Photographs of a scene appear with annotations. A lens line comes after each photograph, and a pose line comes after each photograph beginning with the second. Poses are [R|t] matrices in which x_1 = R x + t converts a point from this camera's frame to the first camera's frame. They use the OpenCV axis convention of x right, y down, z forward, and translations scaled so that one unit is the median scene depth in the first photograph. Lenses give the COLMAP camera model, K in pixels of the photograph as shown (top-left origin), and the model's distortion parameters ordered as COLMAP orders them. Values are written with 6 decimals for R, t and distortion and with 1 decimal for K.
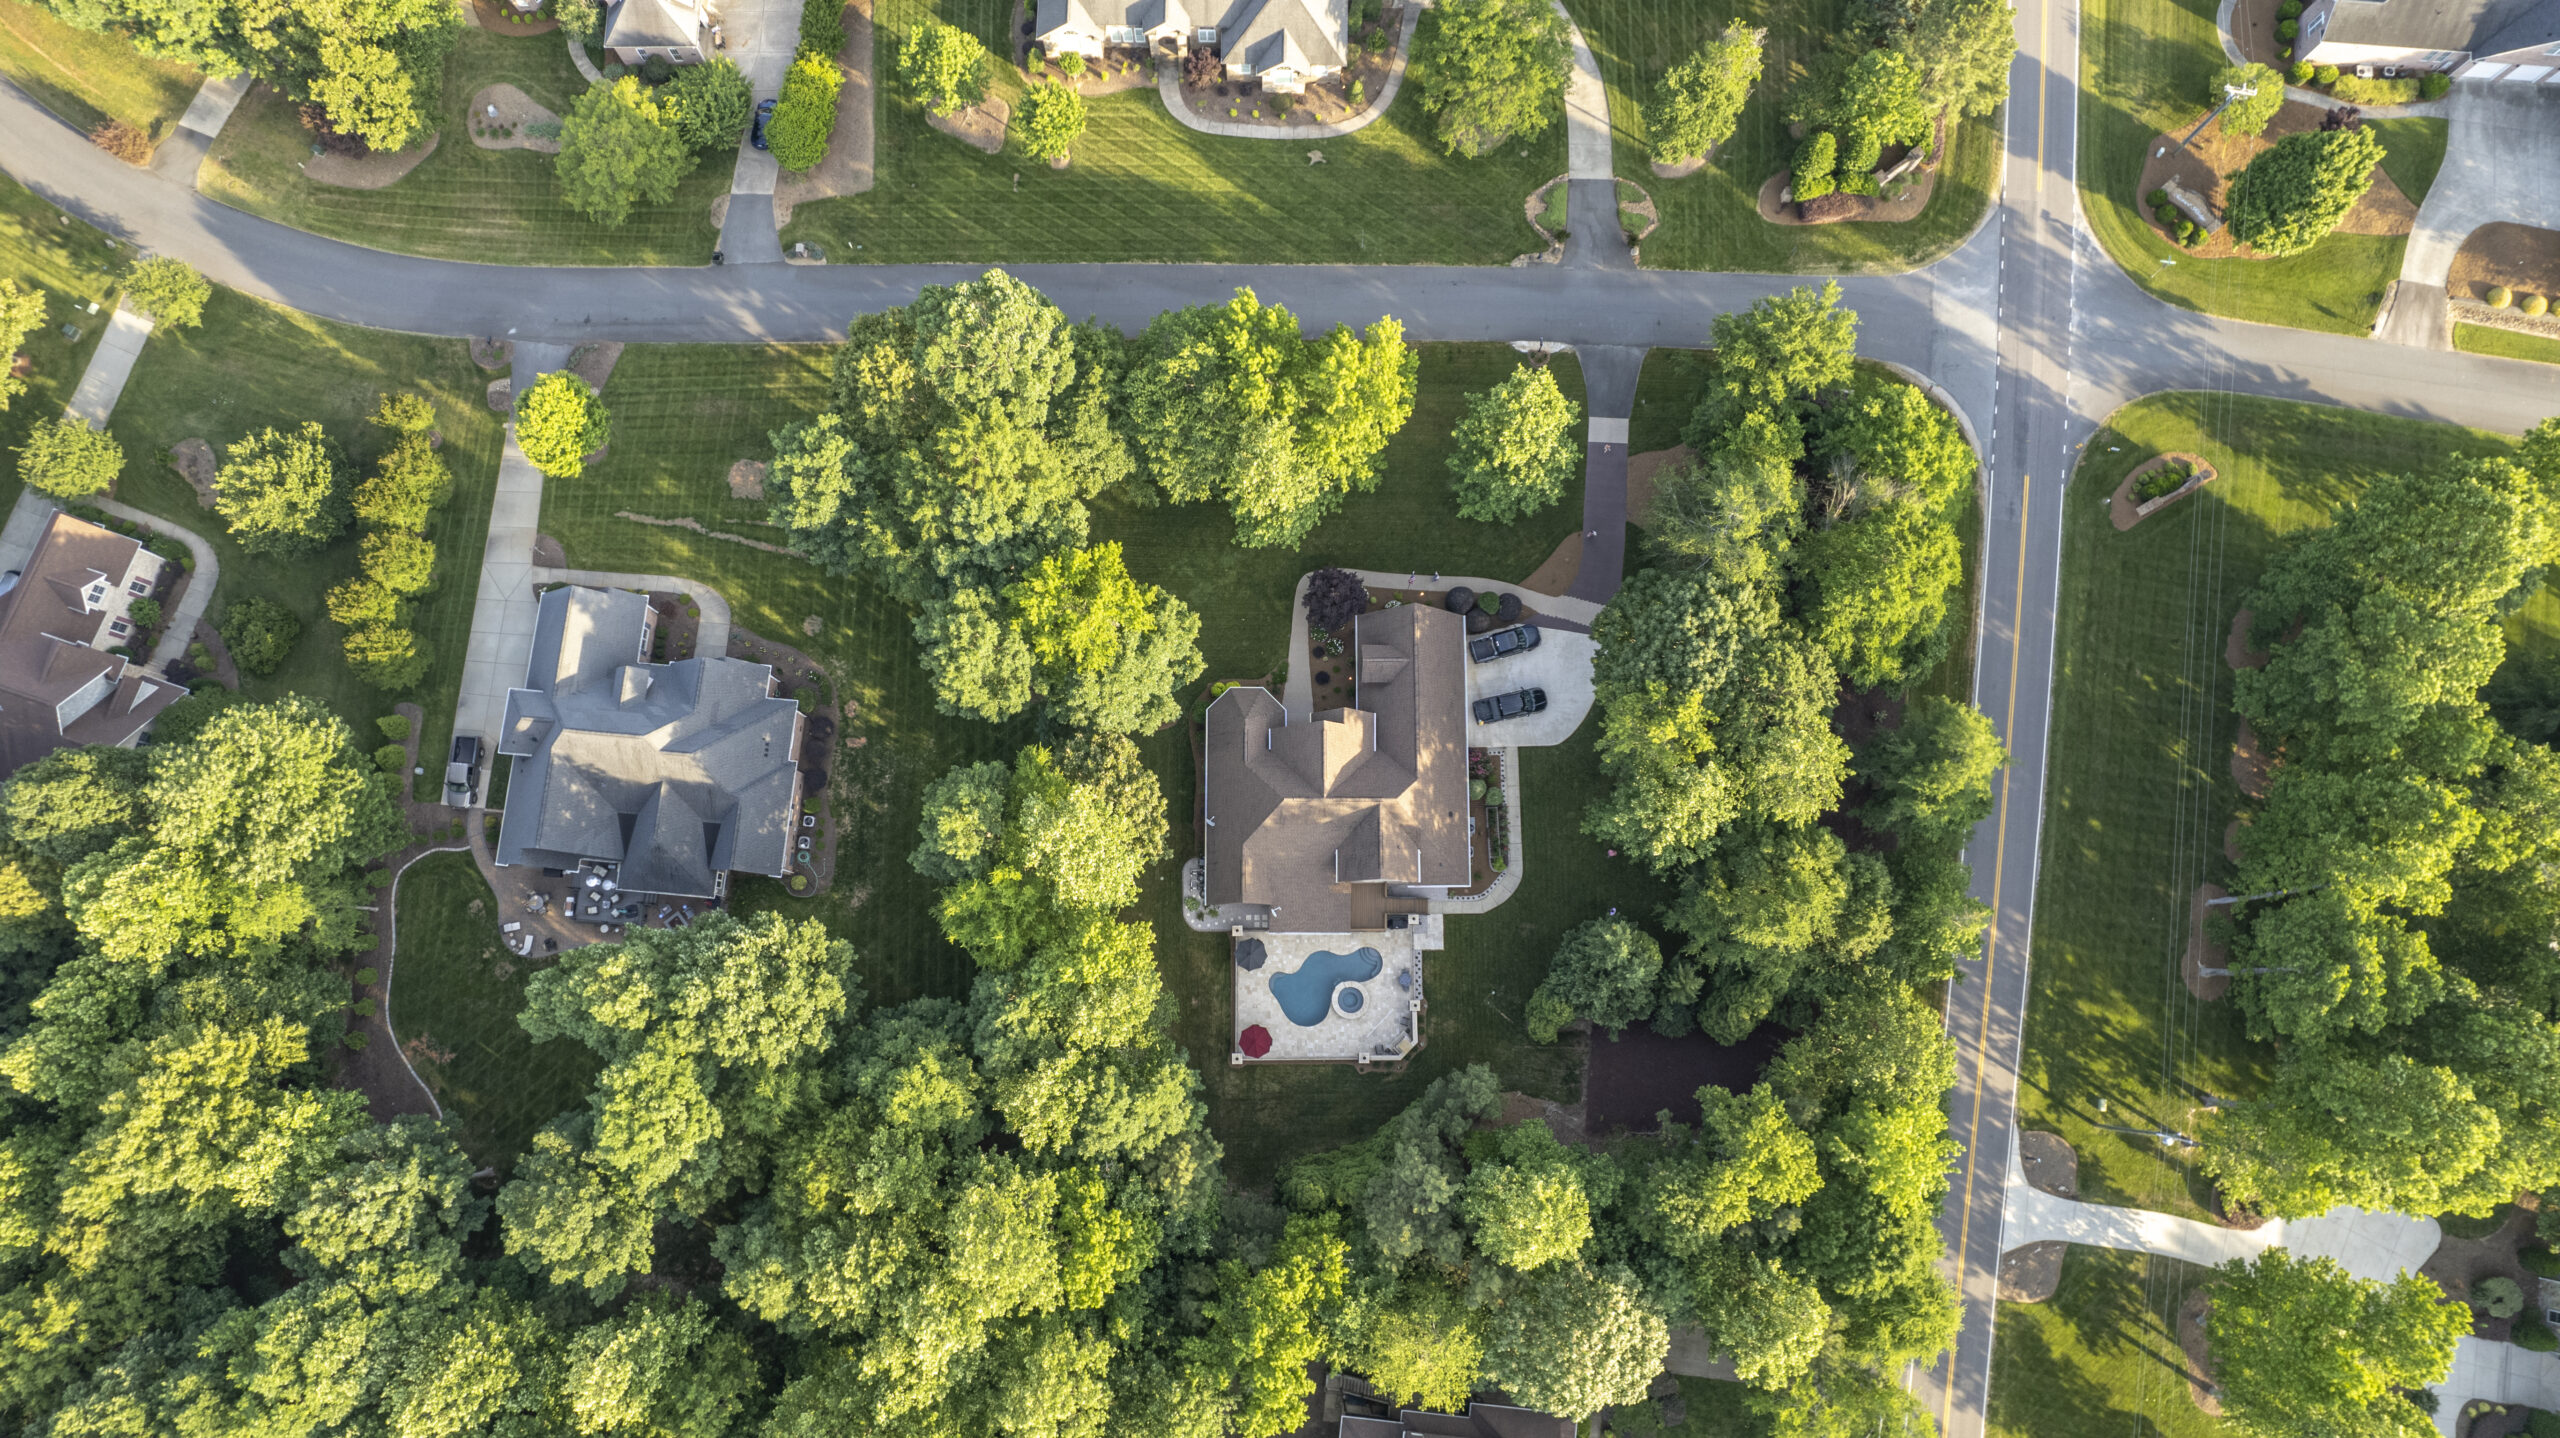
lens RADIAL K [[1627.0, 0, 1267.1], [0, 1627.0, 695.3], [0, 0, 1]] dist [-0.074419, 0.063356]
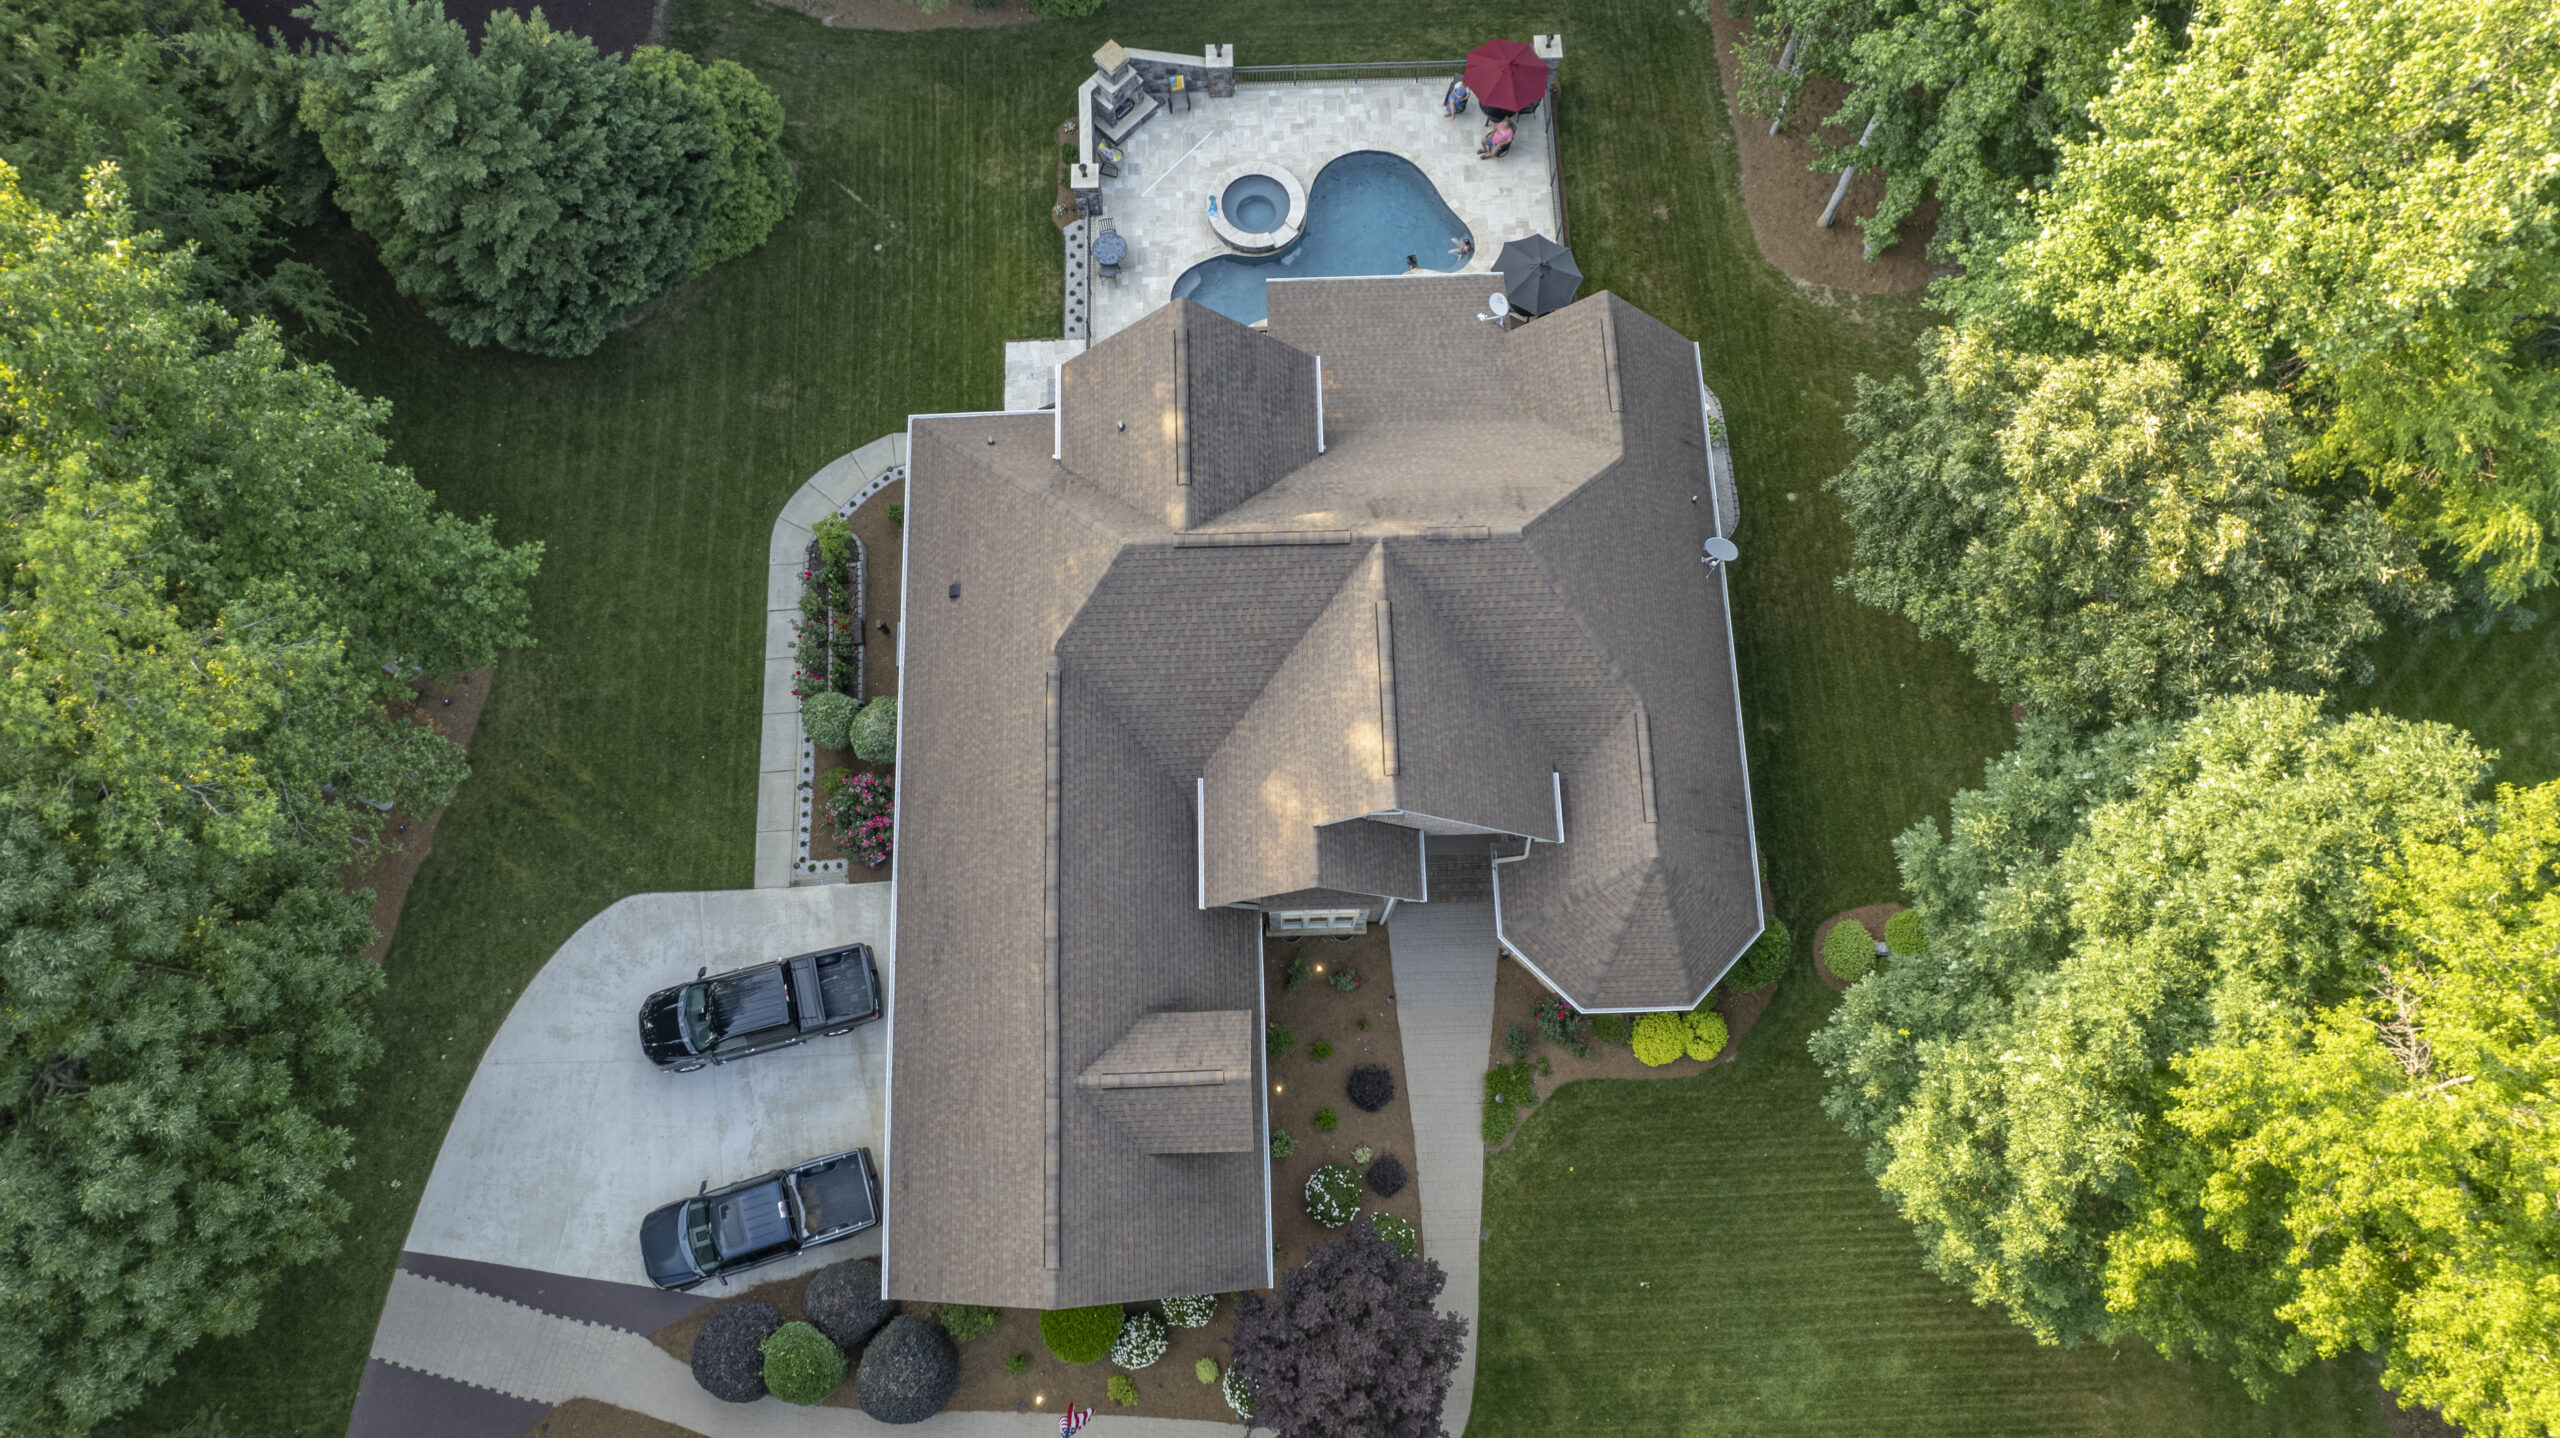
lens RADIAL K [[1627.0, 0, 1282.4], [0, 1627.0, 725.8], [0, 0, 1]] dist [-0.074419, 0.063356]
pose [[-0.999394, 0.032027, -0.013641, 0.055205], [-0.034755, -0.895738, 0.443221, -0.088288], [0.001976, 0.443427, 0.896308, 0.729889]]
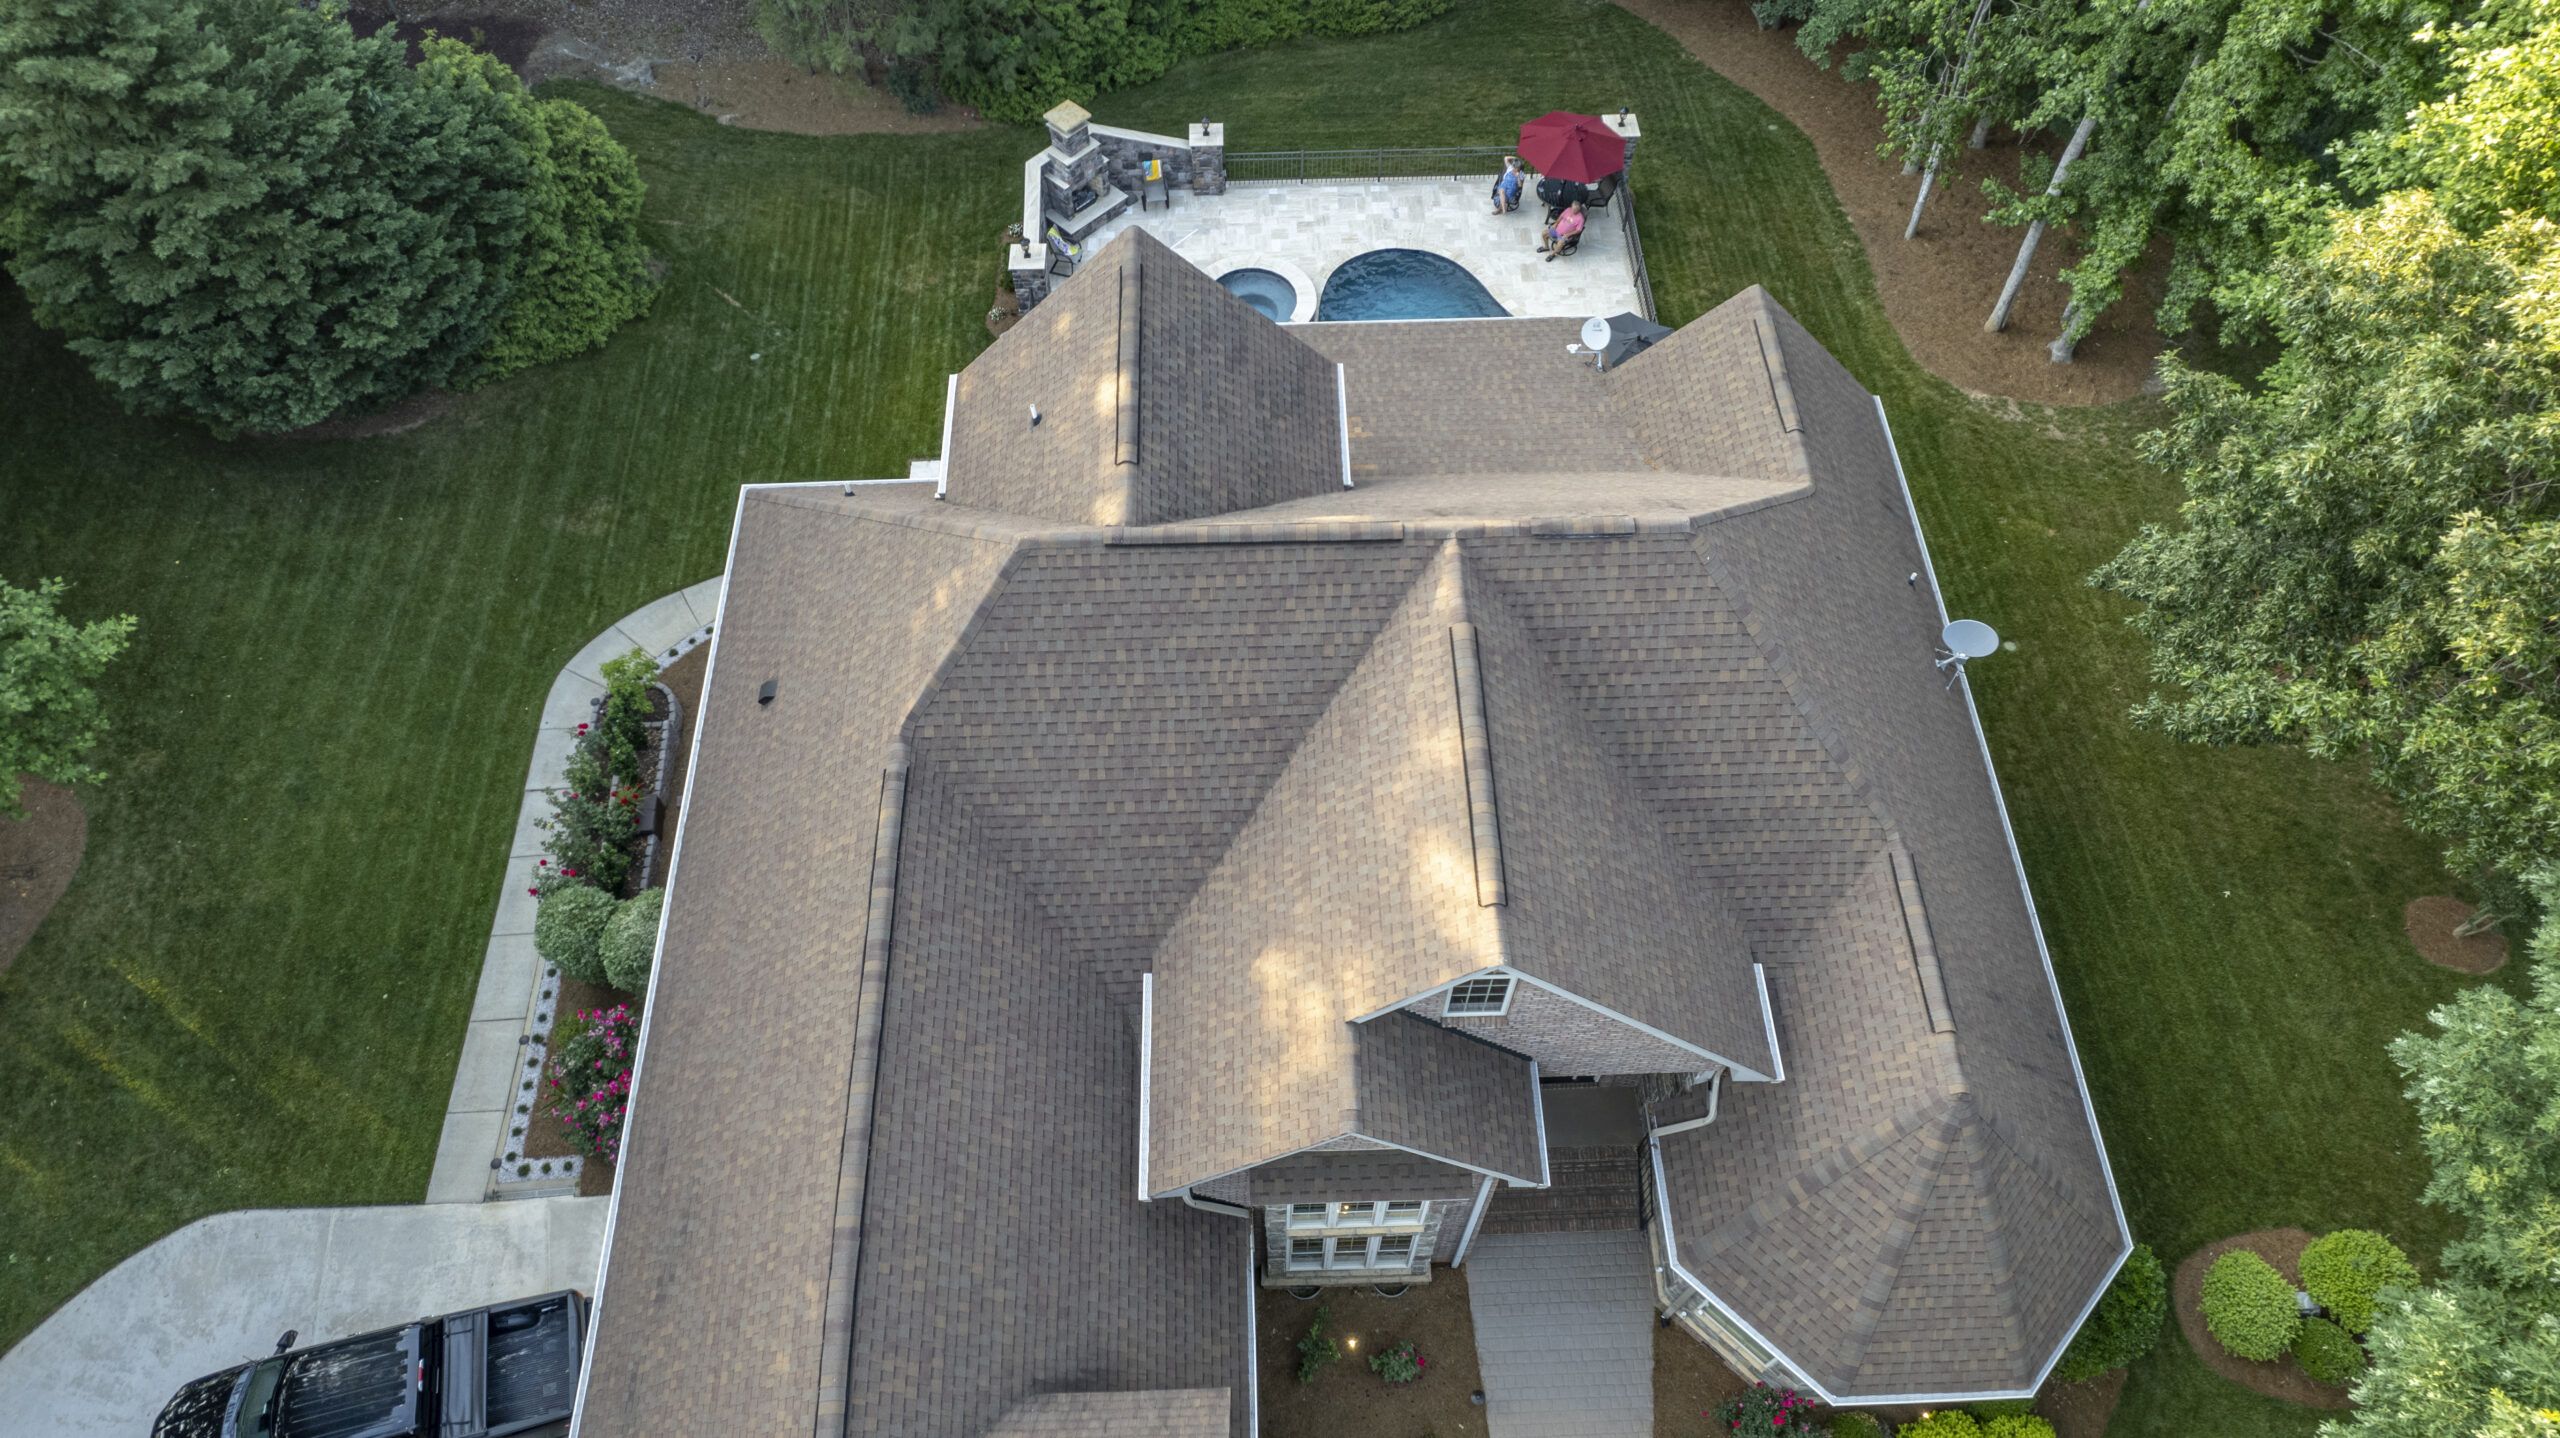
lens RADIAL K [[1627.0, 0, 1282.8], [0, 1627.0, 722.0], [0, 0, 1]] dist [-0.074419, 0.063356]
pose [[-0.999387, 0.028686, -0.020092, 0.054815], [-0.034692, -0.732232, 0.680171, -0.062940], [0.004799, 0.680451, 0.732778, 0.855031]]
